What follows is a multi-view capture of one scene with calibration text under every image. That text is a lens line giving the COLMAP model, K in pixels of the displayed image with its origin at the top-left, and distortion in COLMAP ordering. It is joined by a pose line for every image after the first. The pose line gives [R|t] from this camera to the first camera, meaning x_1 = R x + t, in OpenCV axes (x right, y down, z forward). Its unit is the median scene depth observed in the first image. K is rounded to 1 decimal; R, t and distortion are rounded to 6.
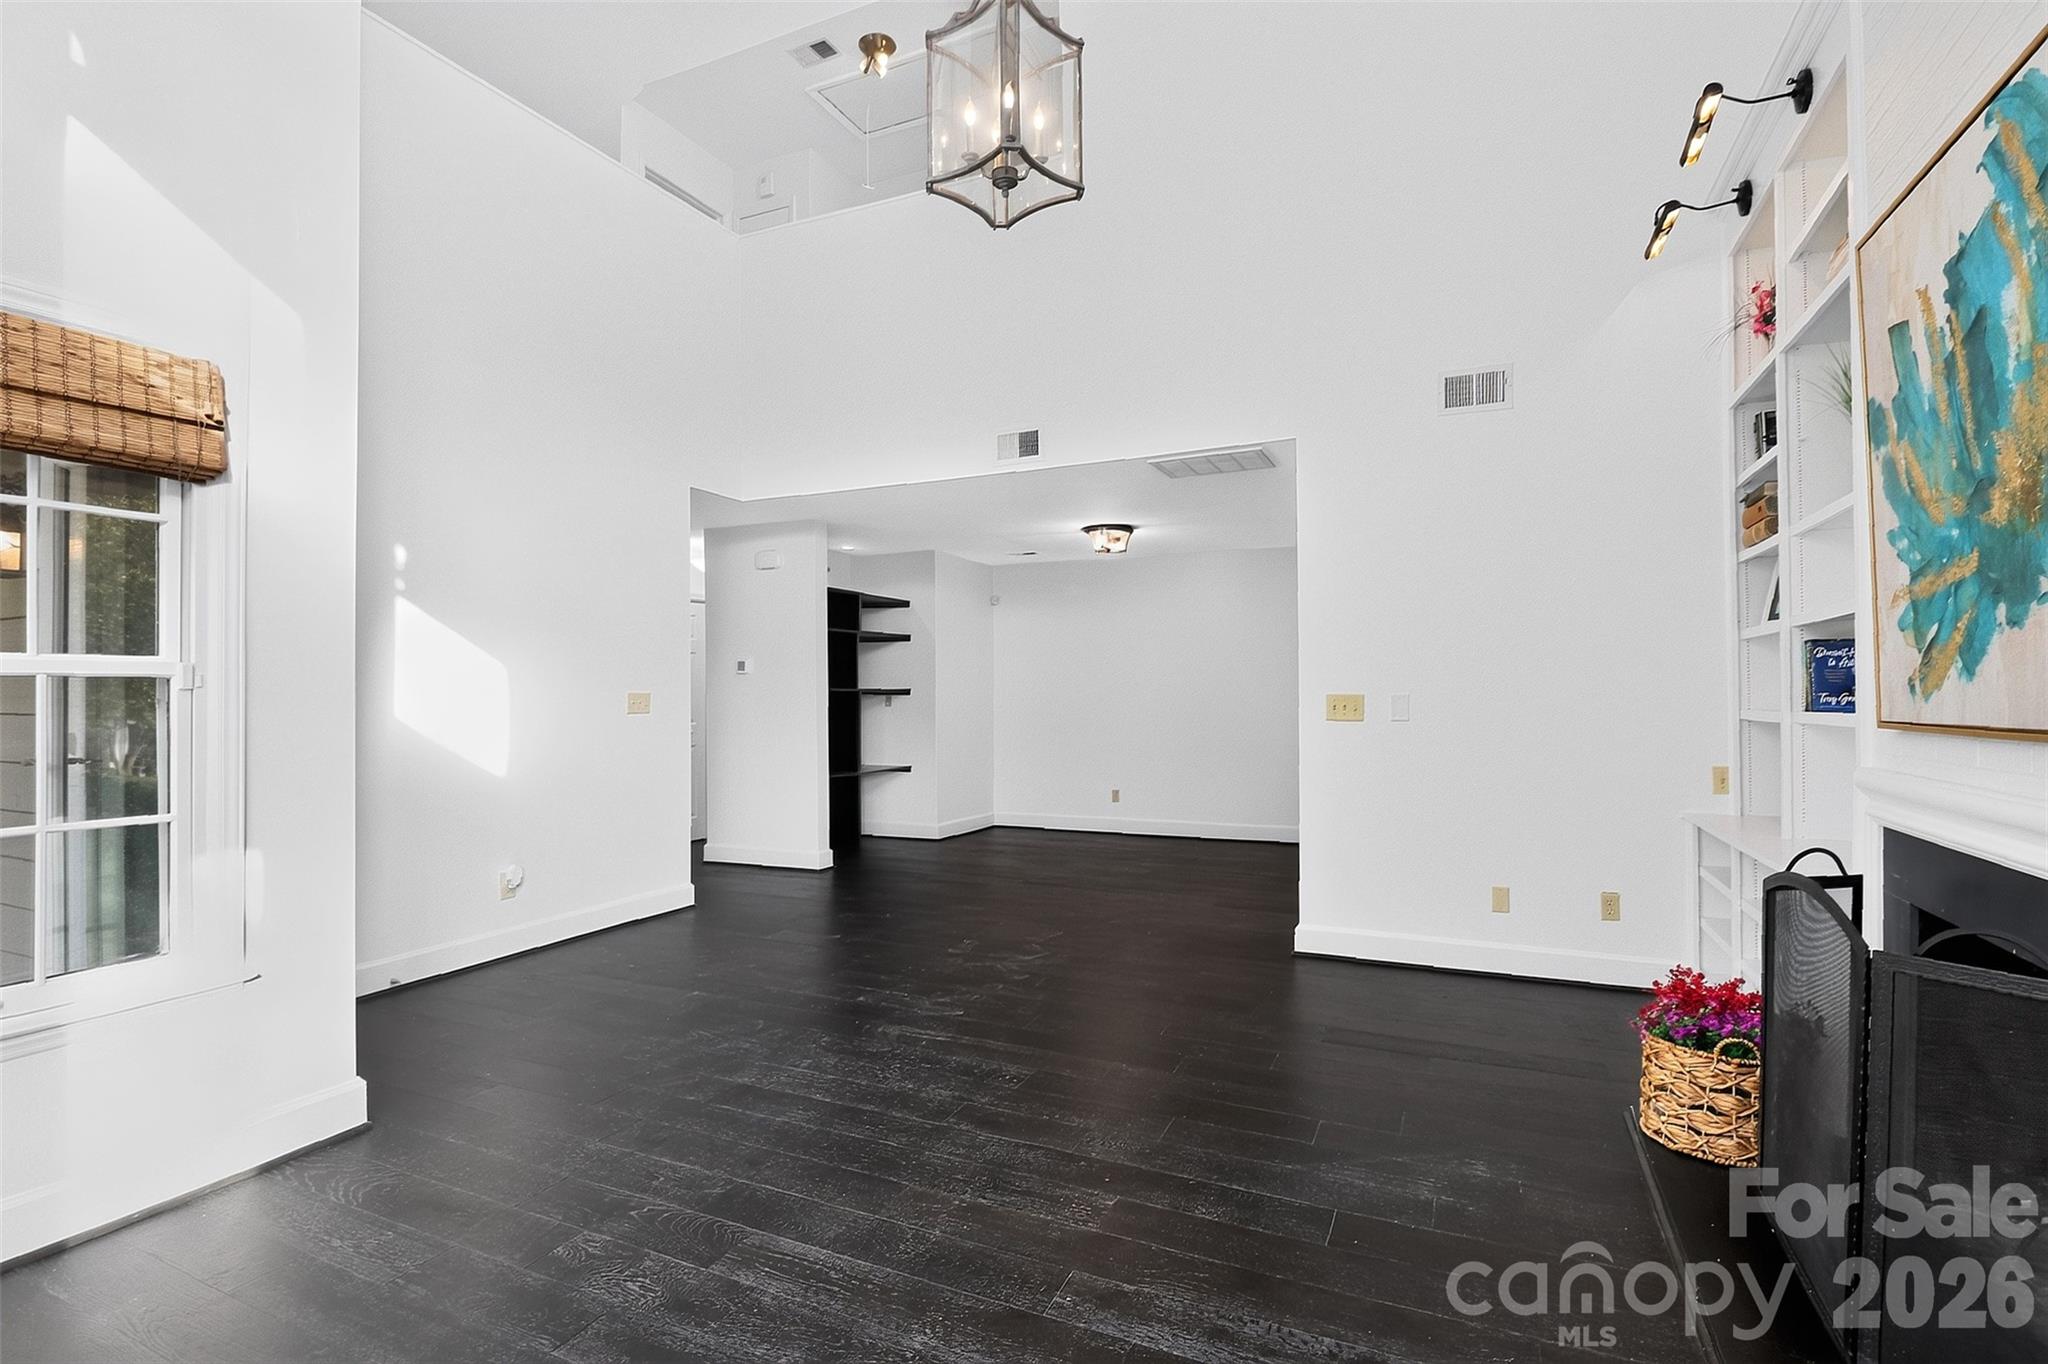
lens RADIAL K [[972.5, 0, 1027.4], [0, 972.5, 689.7], [0, 0, 1]] dist [-0.013642, -0.002324]
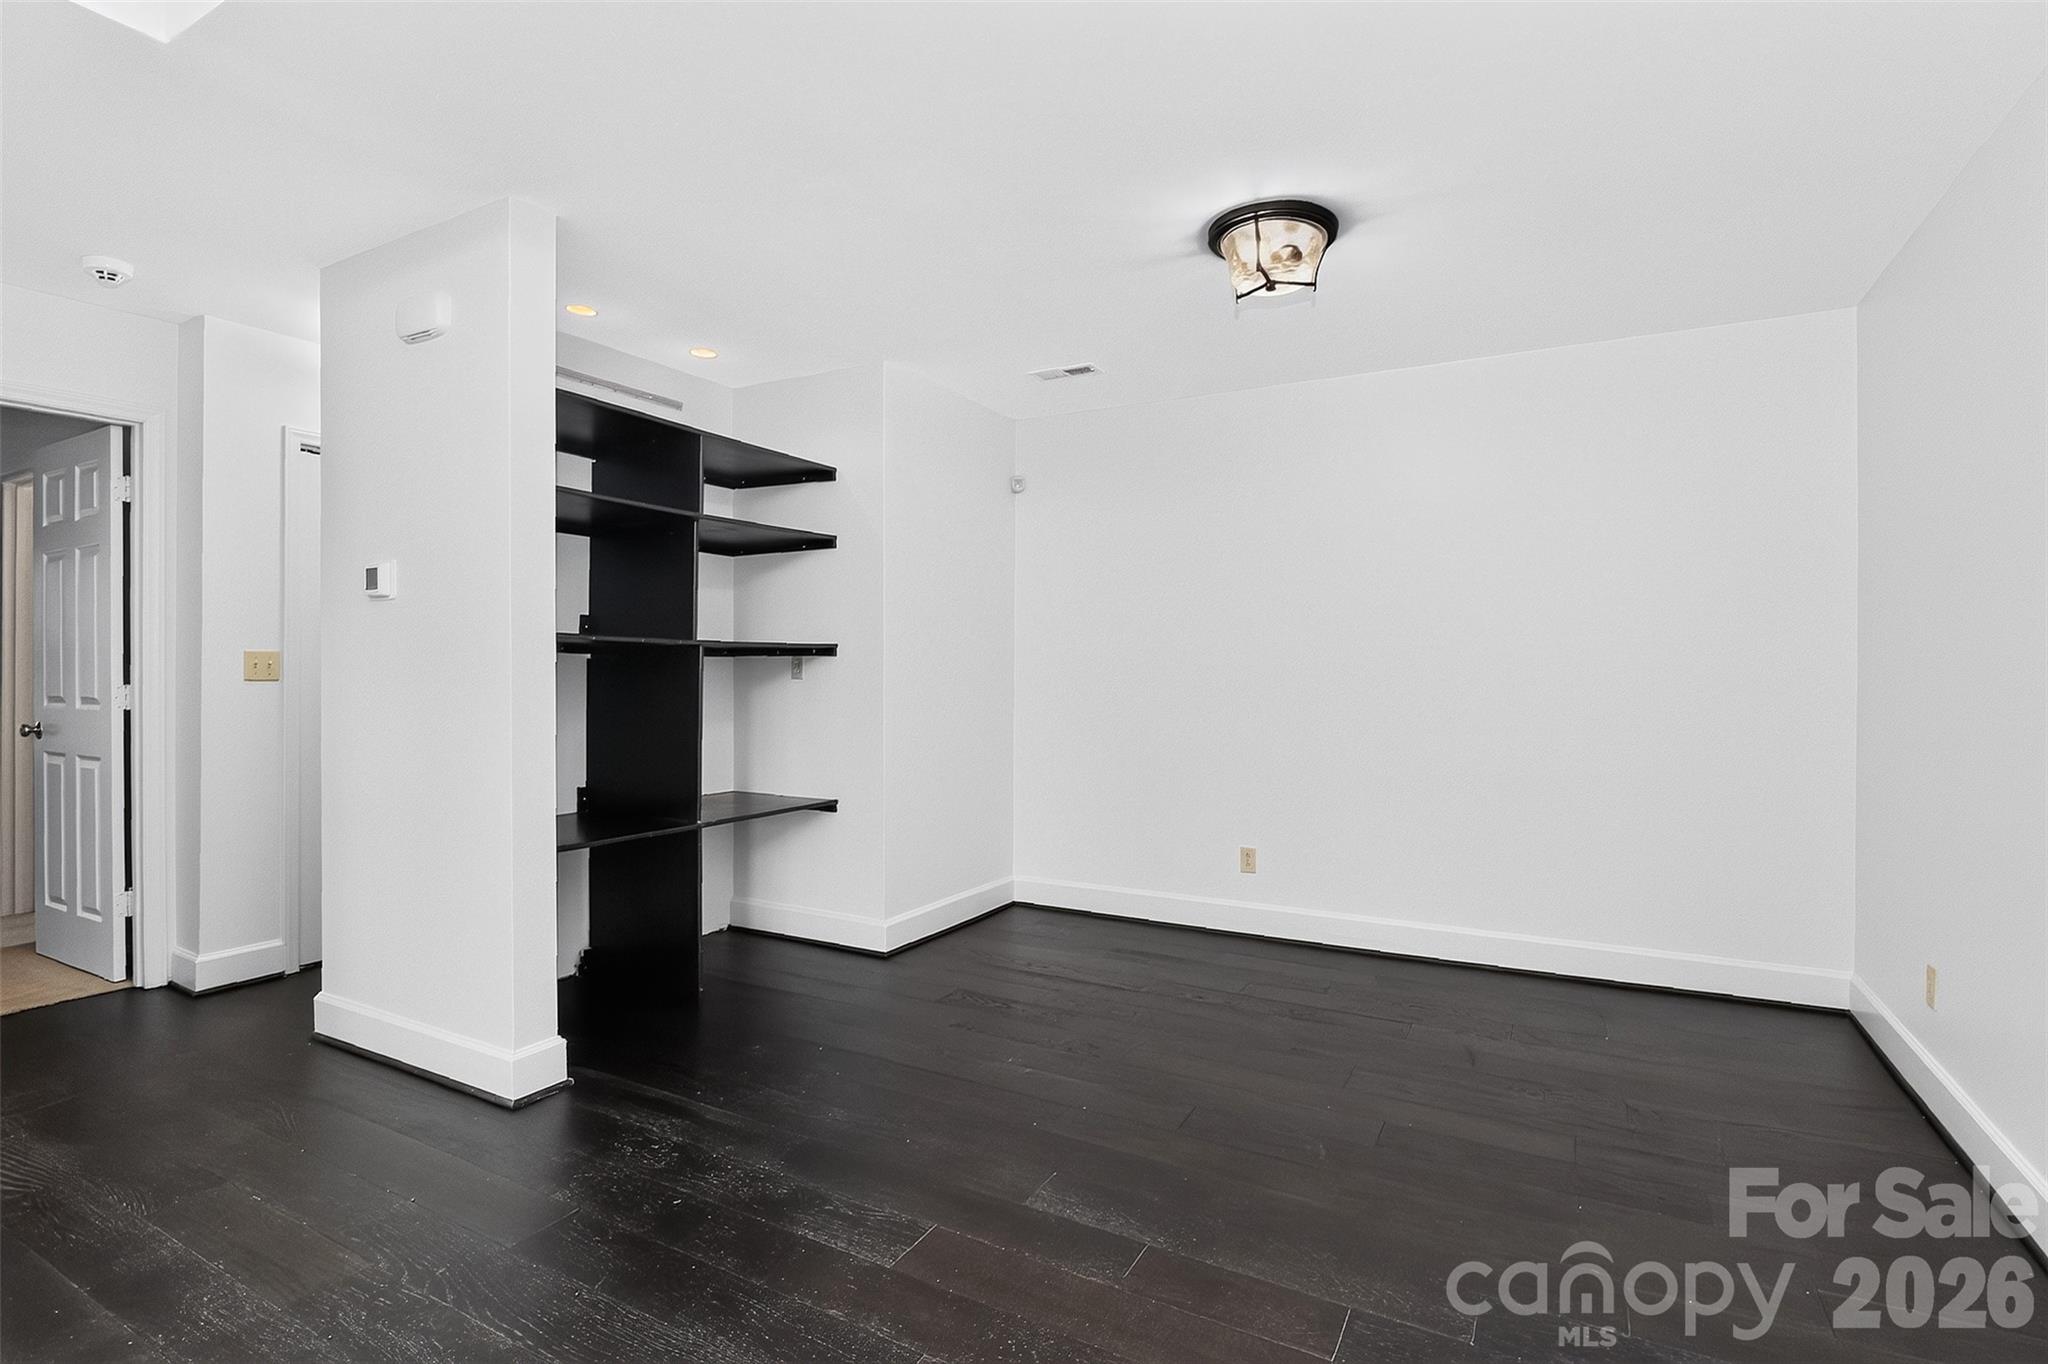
lens RADIAL K [[972.5, 0, 1022.5], [0, 972.5, 677.7], [0, 0, 1]] dist [-0.013642, -0.002324]
pose [[0.997965, 0.003254, -0.063680, 0.006975], [-0.002689, 0.999956, 0.008946, 0.011803], [0.063706, -0.008756, 0.997930, 0.509987]]
